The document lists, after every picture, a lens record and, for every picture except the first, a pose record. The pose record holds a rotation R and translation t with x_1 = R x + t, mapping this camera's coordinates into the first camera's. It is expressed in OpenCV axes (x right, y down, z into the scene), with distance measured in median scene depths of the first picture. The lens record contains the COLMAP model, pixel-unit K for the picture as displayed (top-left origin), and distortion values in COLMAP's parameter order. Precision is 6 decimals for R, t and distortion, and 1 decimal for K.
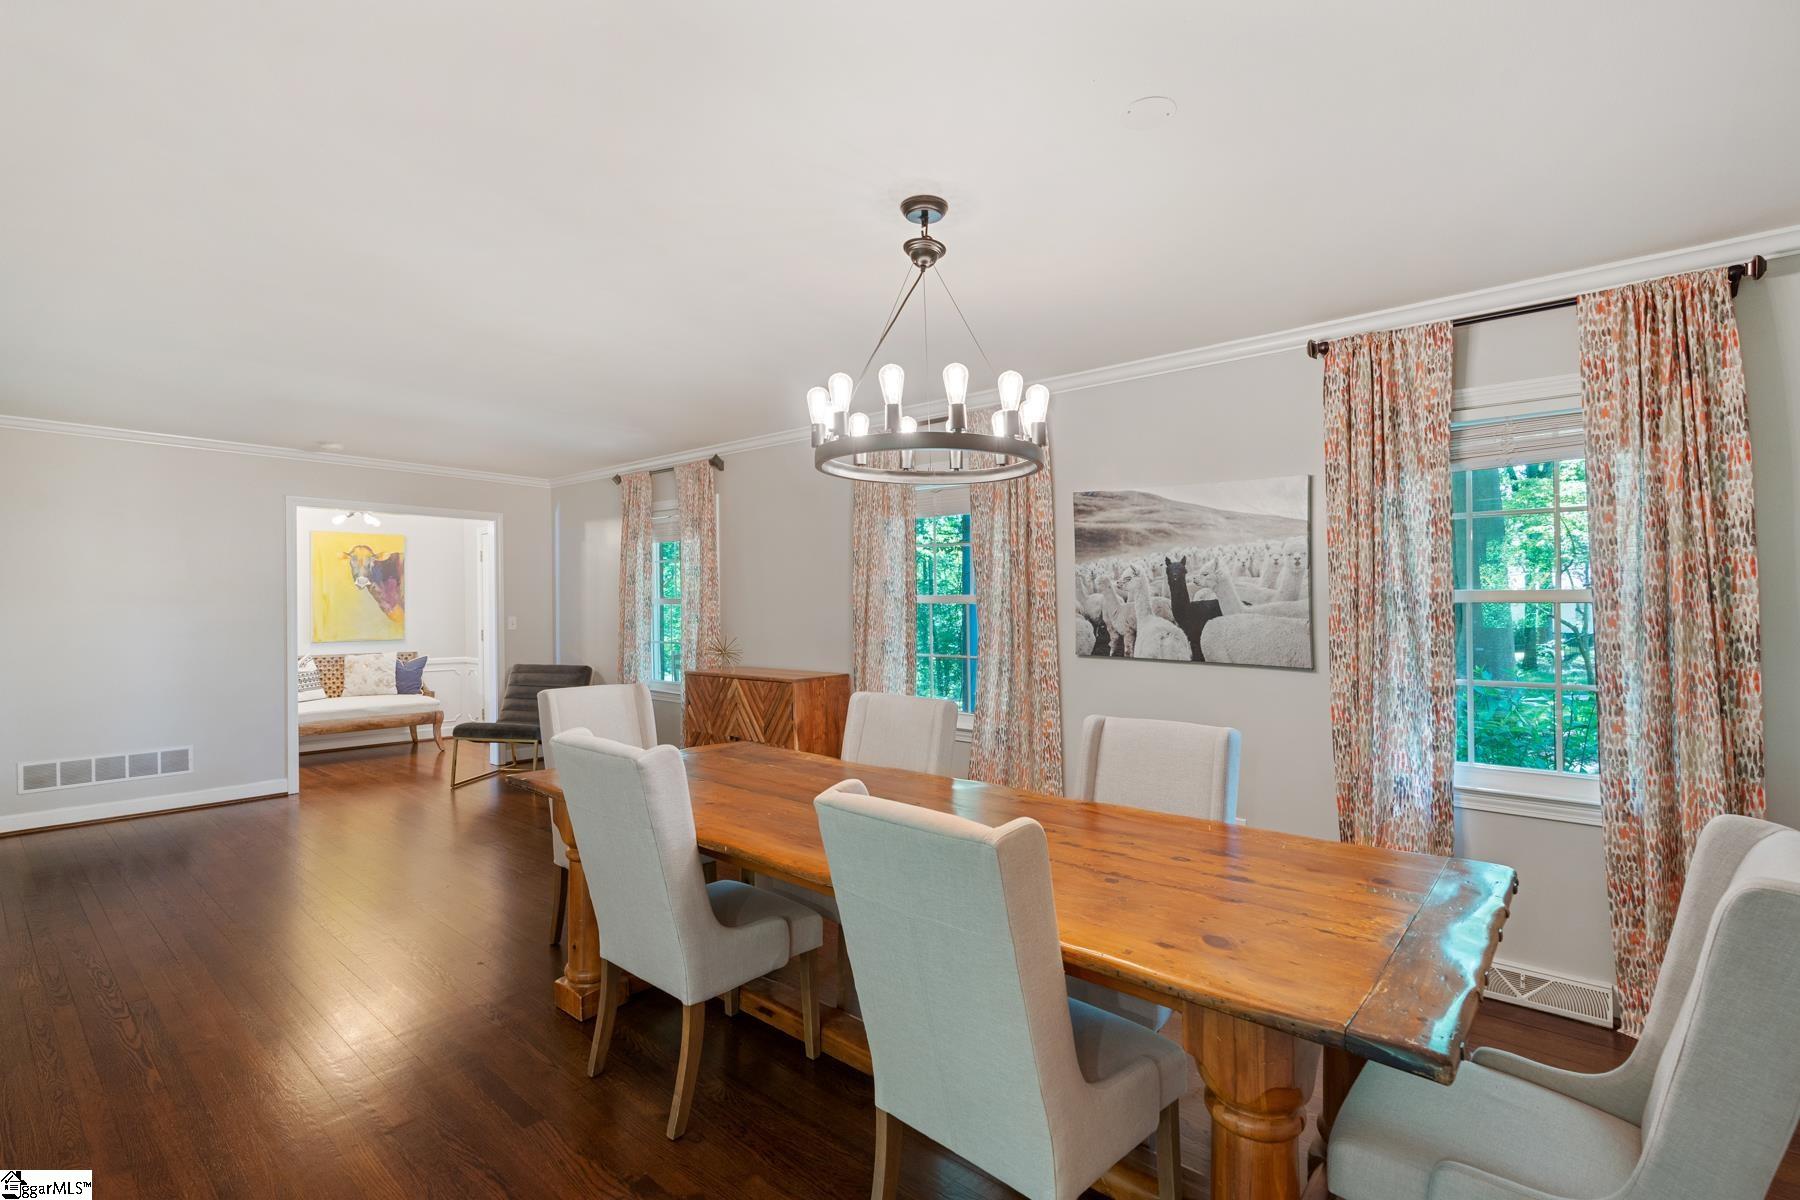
lens RADIAL K [[823.3, 0, 918.9], [0, 823.3, 595.6], [0, 0, 1]] dist [-0.007541, 0.002388]
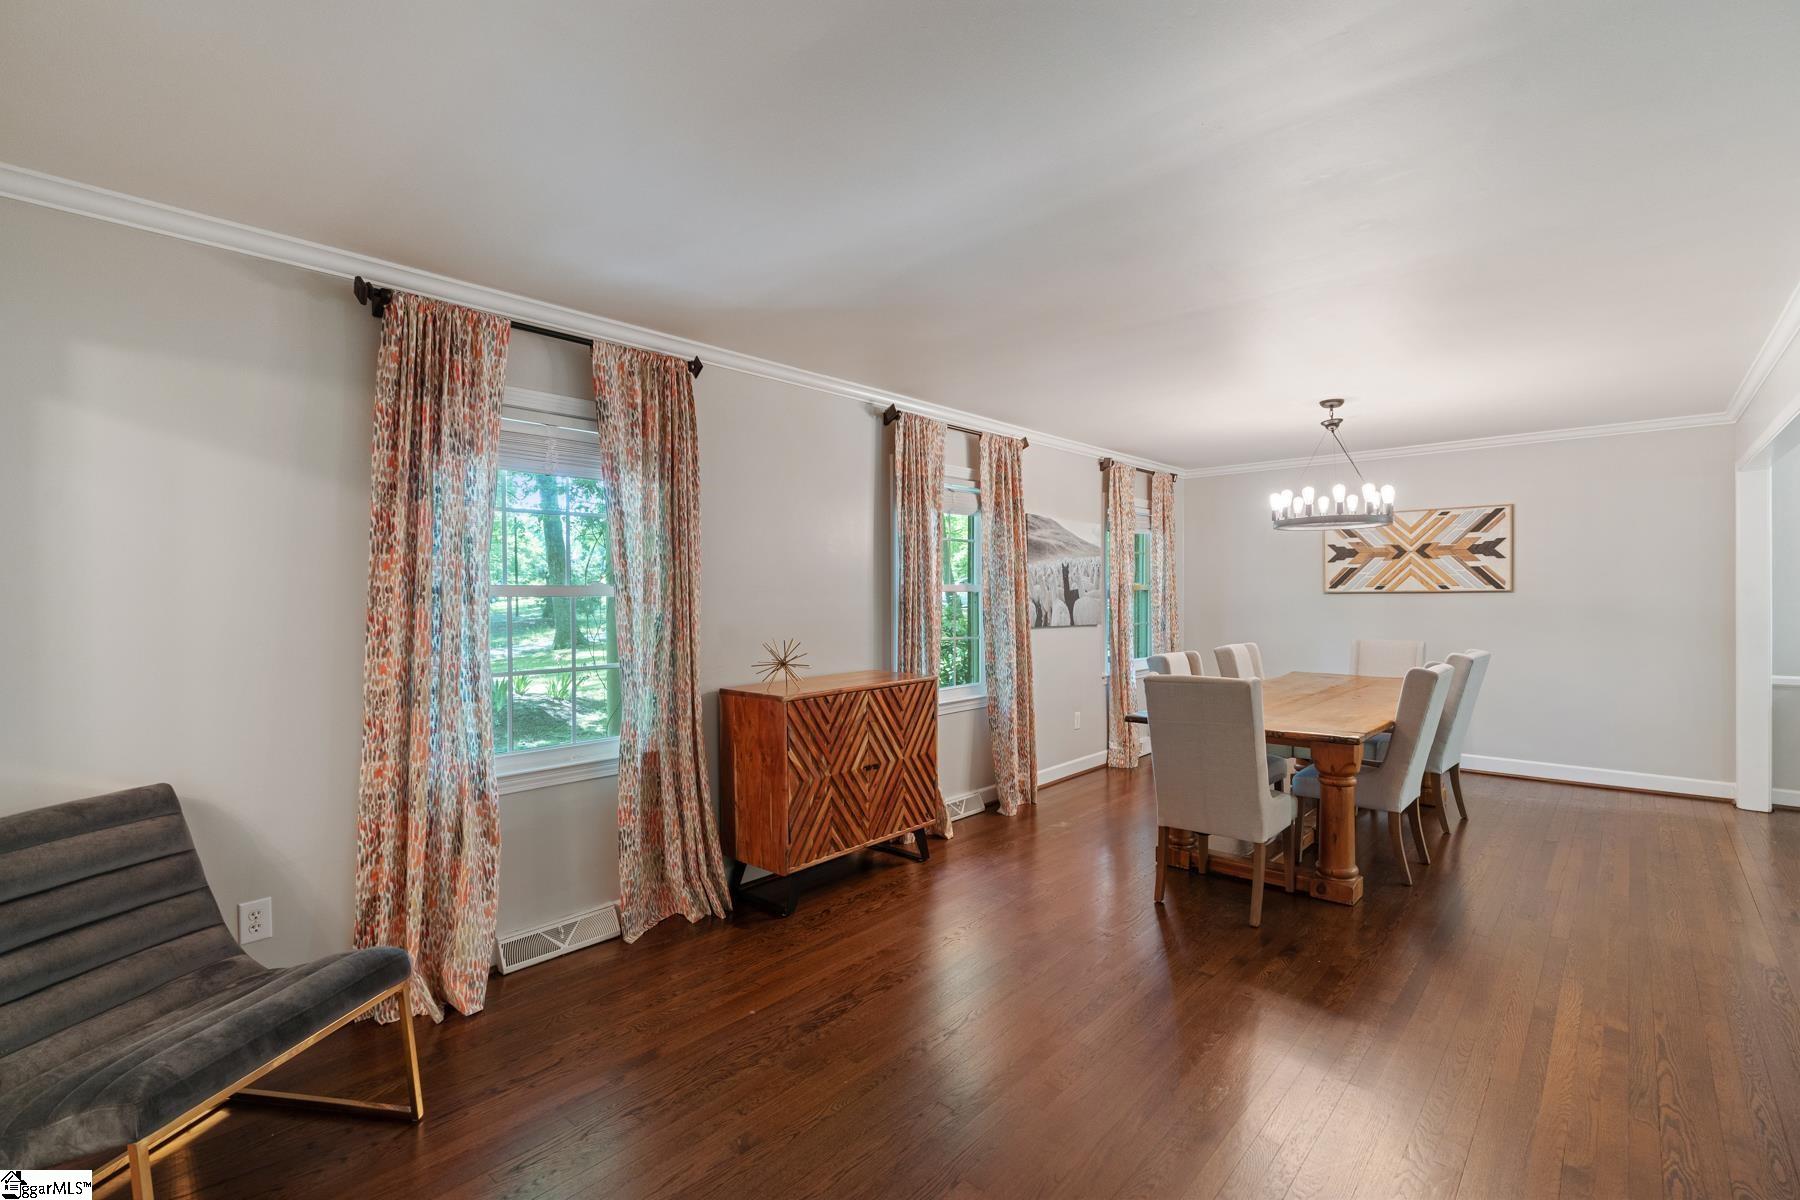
lens RADIAL K [[823.3, 0, 898.0], [0, 823.3, 598.7], [0, 0, 1]] dist [-0.007541, 0.002388]
pose [[0.007667, -0.027041, 0.999605, -1.406977], [-0.020614, 0.999418, 0.027194, -0.014326], [-0.999758, -0.020814, 0.007105, 1.393825]]
